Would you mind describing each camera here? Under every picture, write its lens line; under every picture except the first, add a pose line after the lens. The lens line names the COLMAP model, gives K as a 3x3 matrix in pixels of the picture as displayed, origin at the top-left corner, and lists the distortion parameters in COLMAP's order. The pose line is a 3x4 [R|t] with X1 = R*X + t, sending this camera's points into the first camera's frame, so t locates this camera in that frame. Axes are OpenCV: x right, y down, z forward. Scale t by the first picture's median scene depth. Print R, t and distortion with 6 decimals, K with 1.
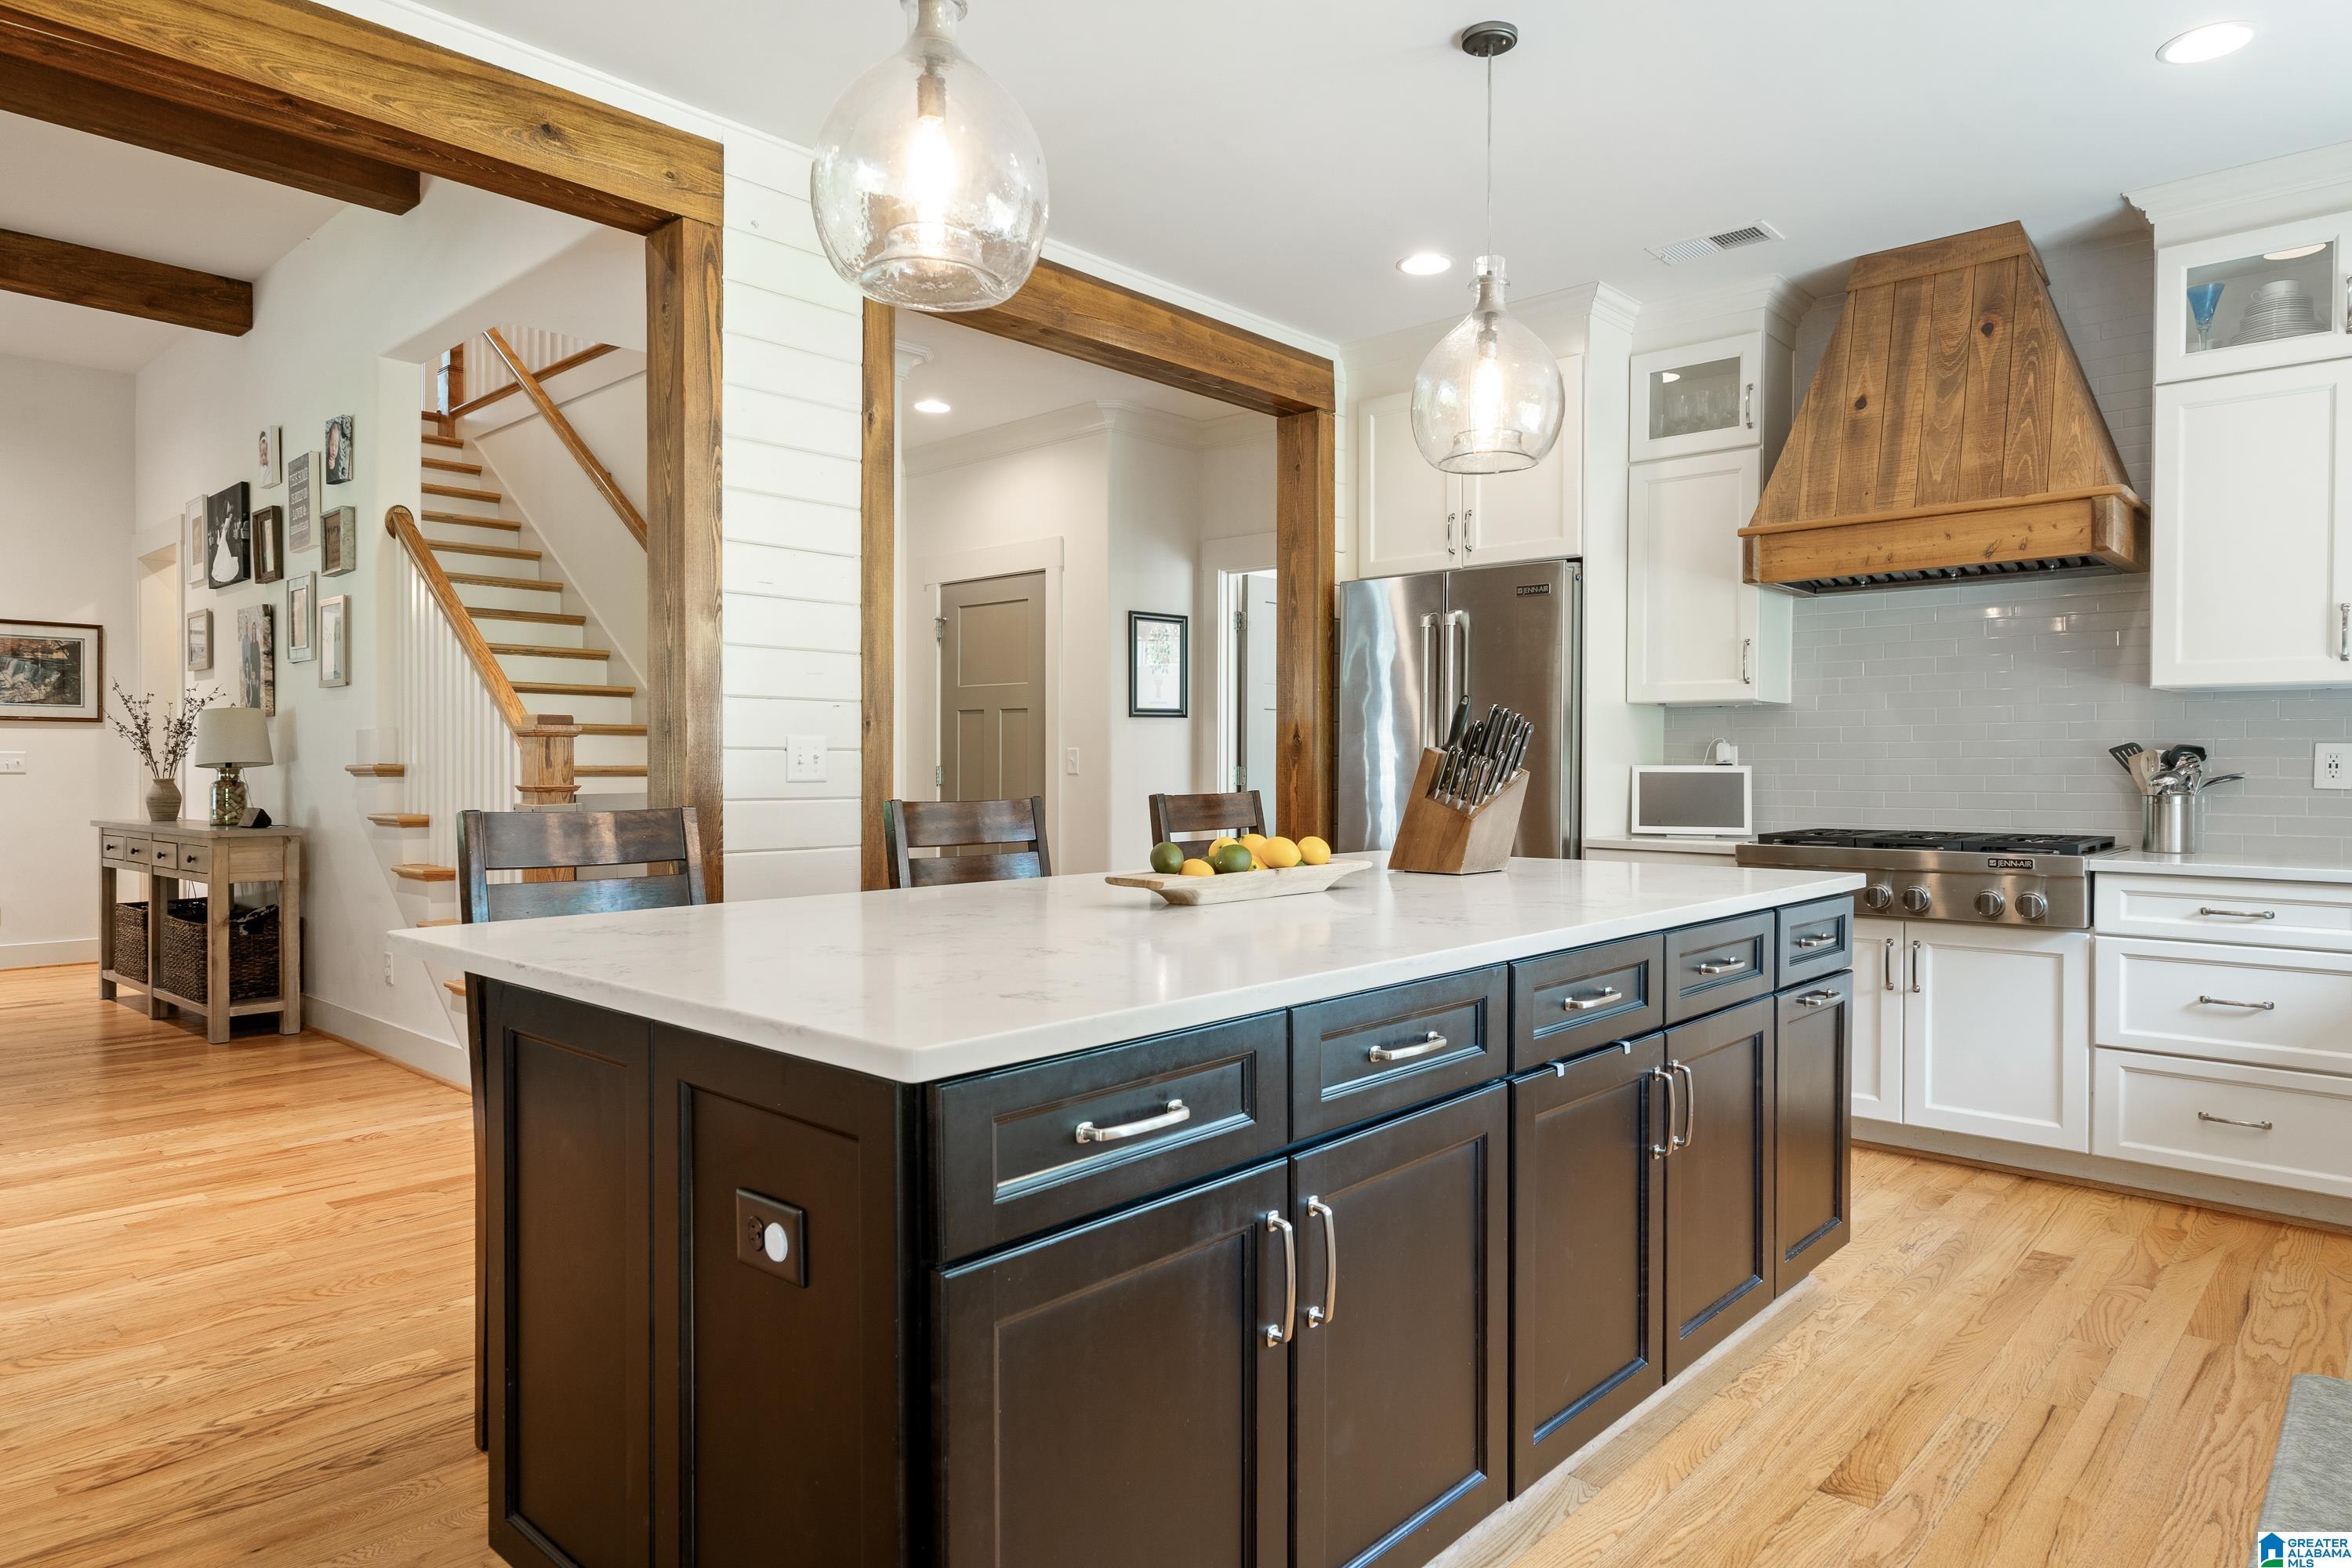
lens RADIAL K [[1399.5, 0, 1186.2], [0, 1399.5, 787.7], [0, 0, 1]] dist [-0.007642, 0.003794]
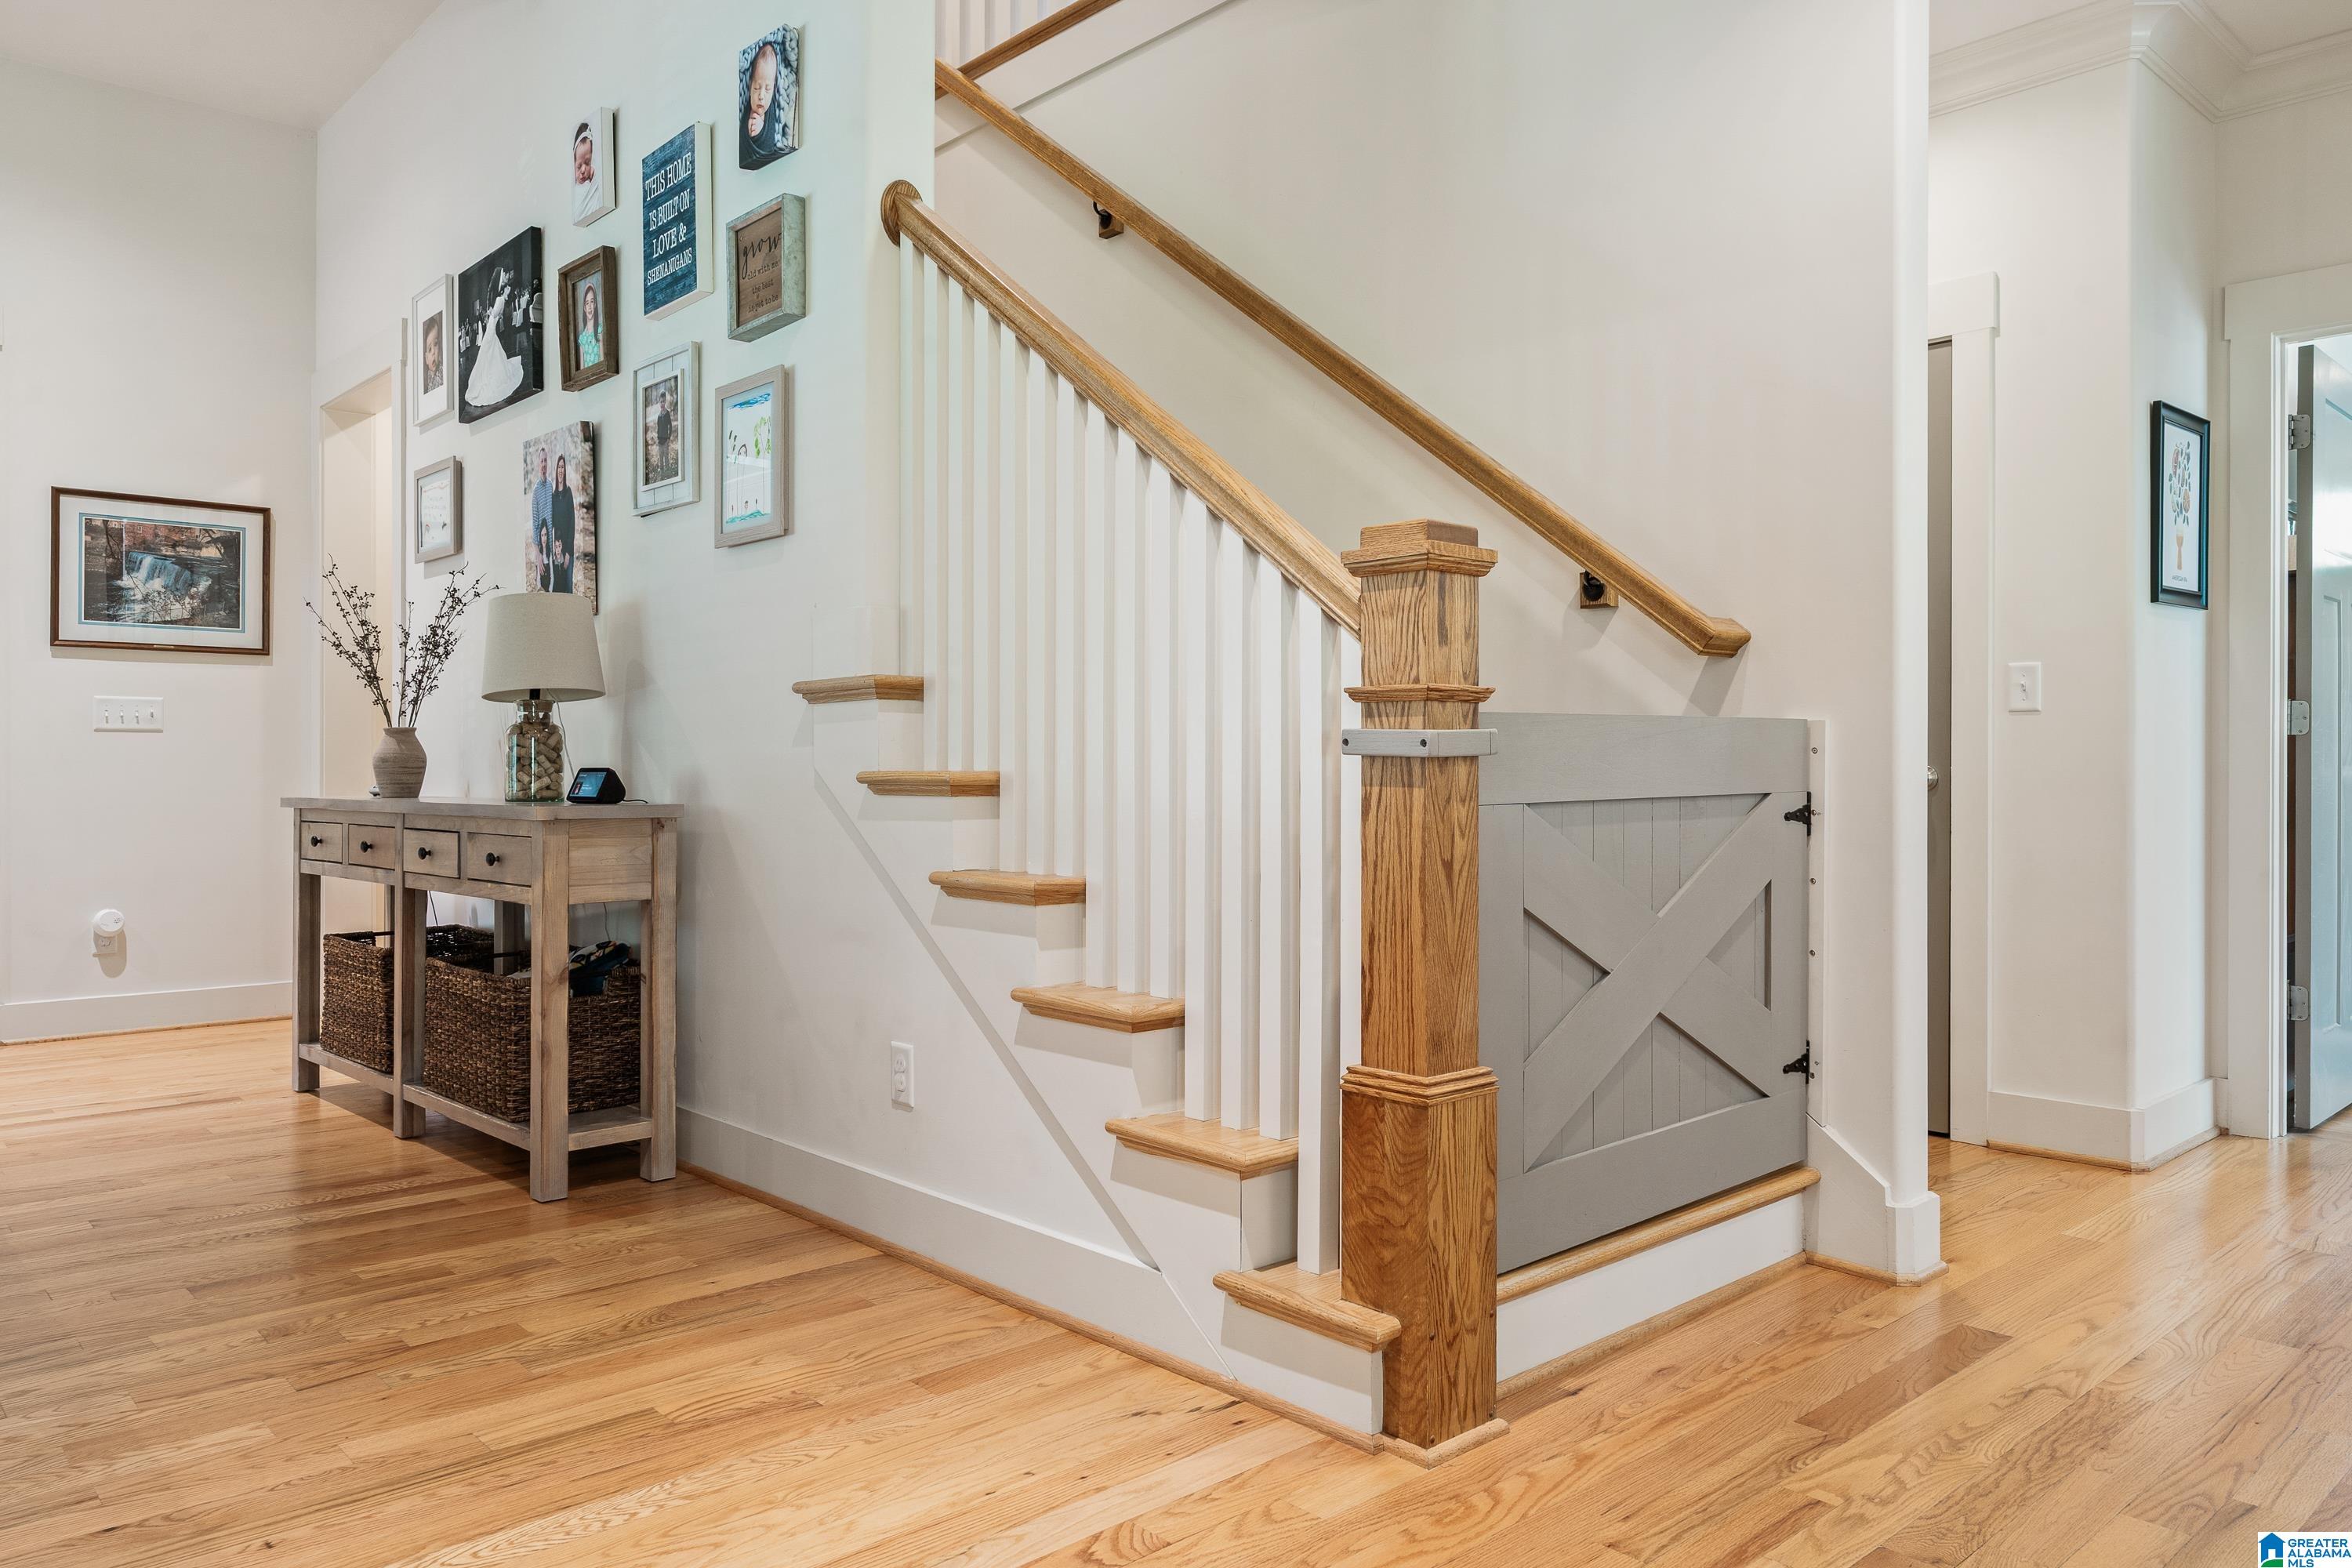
lens RADIAL K [[1627.4, 0, 1169.8], [0, 1627.4, 775.6], [0, 0, 1]] dist [0.010576, -0.003729]
pose [[0.994546, 0.001271, -0.104291, -0.347086], [-0.002482, 0.999931, -0.011476, 0.022768], [0.104269, 0.011672, 0.994481, 0.353366]]
